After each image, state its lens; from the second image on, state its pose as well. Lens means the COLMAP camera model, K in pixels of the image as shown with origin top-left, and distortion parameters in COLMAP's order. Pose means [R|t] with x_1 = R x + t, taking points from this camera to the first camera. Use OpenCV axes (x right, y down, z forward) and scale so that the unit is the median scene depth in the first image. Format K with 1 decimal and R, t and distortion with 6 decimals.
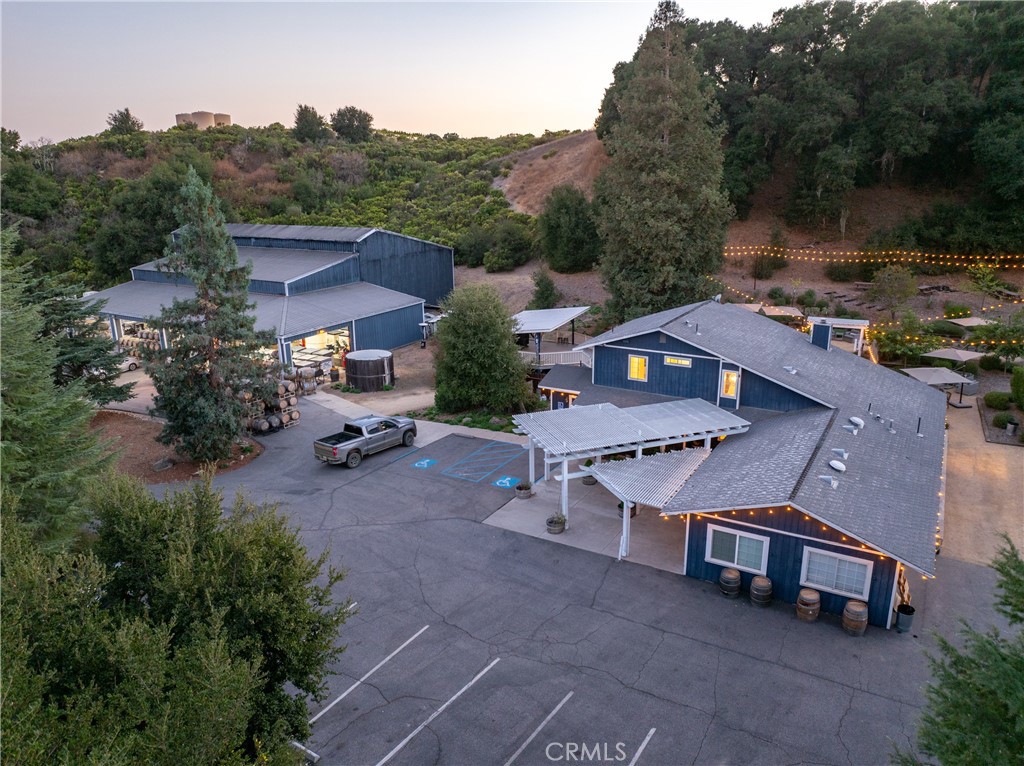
lens RADIAL K [[719.8, 0, 514.8], [0, 719.8, 380.5], [0, 0, 1]] dist [-0.056133, 0.021006]
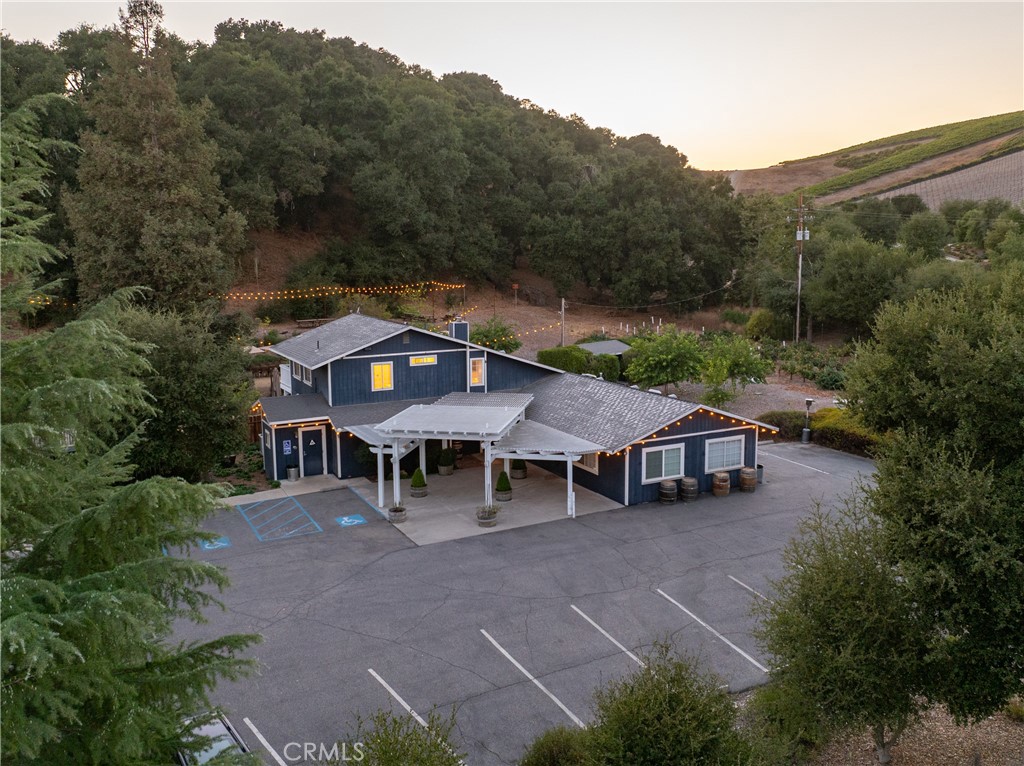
lens RADIAL K [[886.7, 0, 513.7], [0, 886.7, 385.6], [0, 0, 1]] dist [-0.039467, -0.012093]
pose [[0.519424, -0.124362, 0.845419, -0.765309], [0.241291, 0.970437, -0.005496, 0.044953], [-0.819742, 0.206847, 0.534076, 0.292261]]
